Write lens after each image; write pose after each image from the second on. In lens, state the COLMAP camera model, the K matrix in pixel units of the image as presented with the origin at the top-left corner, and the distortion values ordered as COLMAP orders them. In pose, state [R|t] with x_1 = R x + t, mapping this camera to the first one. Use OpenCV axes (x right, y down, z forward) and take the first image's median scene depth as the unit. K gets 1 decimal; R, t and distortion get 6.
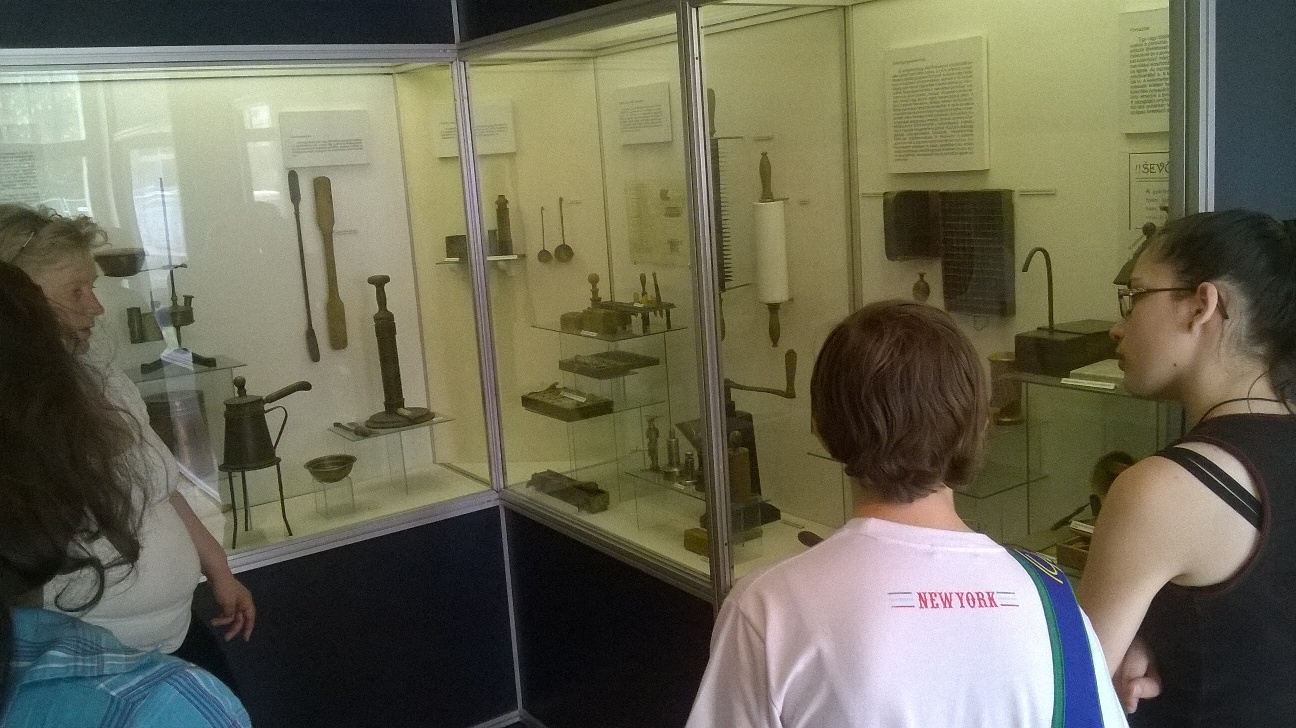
lens RADIAL K [[1143.6, 0, 648.0], [0, 1143.6, 364.0], [0, 0, 1]] dist [0.006662, 0.002566]
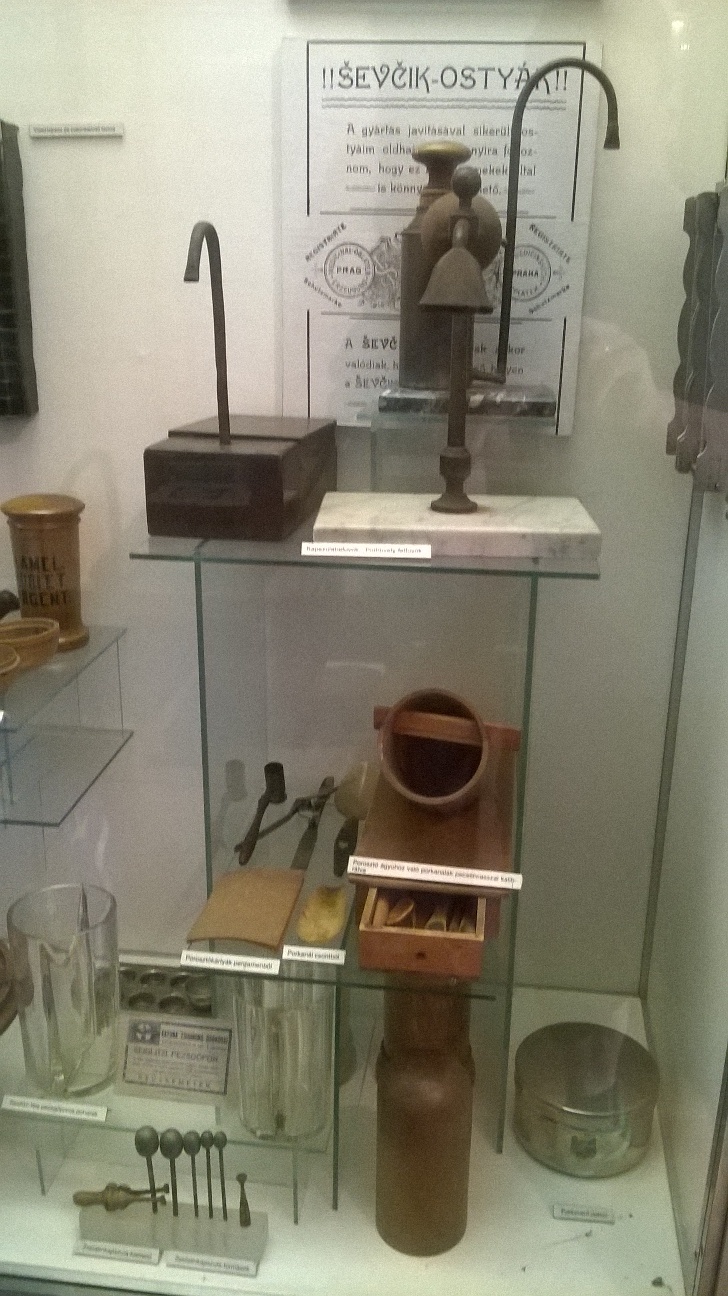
lens RADIAL K [[1194.6, 0, 364.0], [0, 1194.6, 648.0], [0, 0, 1]] dist [-0.010183, -0.009200]
pose [[0.666329, -0.173204, 0.725262, 0.043591], [0.079229, 0.983588, 0.162106, -0.018654], [-0.741437, -0.050554, 0.669116, 0.641259]]
